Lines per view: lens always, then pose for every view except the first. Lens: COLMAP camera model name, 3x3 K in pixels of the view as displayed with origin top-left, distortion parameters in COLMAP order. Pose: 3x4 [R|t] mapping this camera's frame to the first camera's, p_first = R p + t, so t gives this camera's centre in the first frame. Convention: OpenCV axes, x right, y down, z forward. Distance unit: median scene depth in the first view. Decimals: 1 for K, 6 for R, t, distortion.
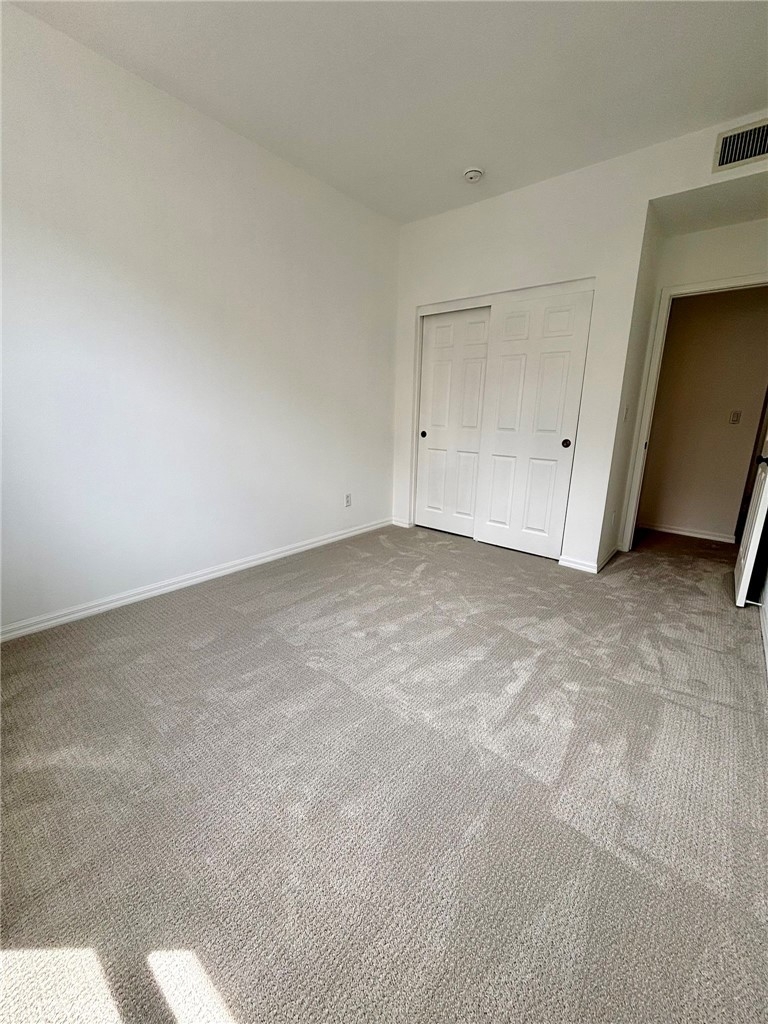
lens RADIAL K [[410.9, 0, 380.8], [0, 410.9, 509.1], [0, 0, 1]] dist [-0.003990, -0.000058]
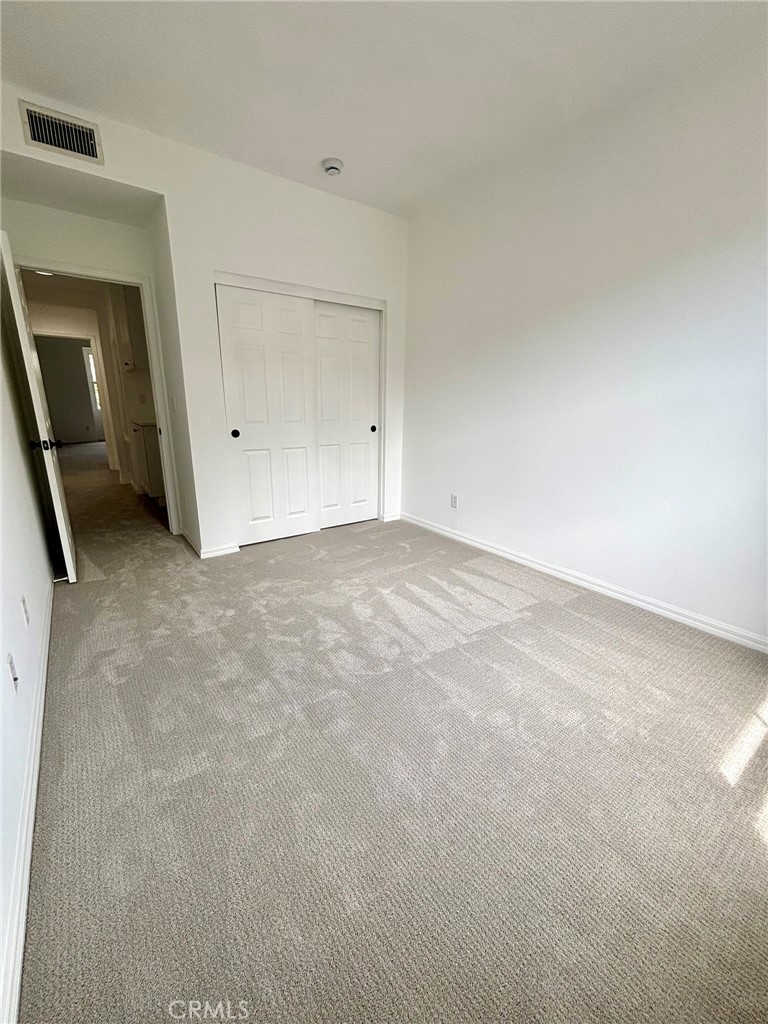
lens RADIAL K [[410.9, 0, 381.6], [0, 410.9, 512.6], [0, 0, 1]] dist [-0.003990, -0.000058]
pose [[0.234518, -0.265204, 0.935237, -0.634253], [0.226340, 0.950523, 0.212782, -0.141836], [-0.945395, 0.161780, 0.282941, 0.520886]]
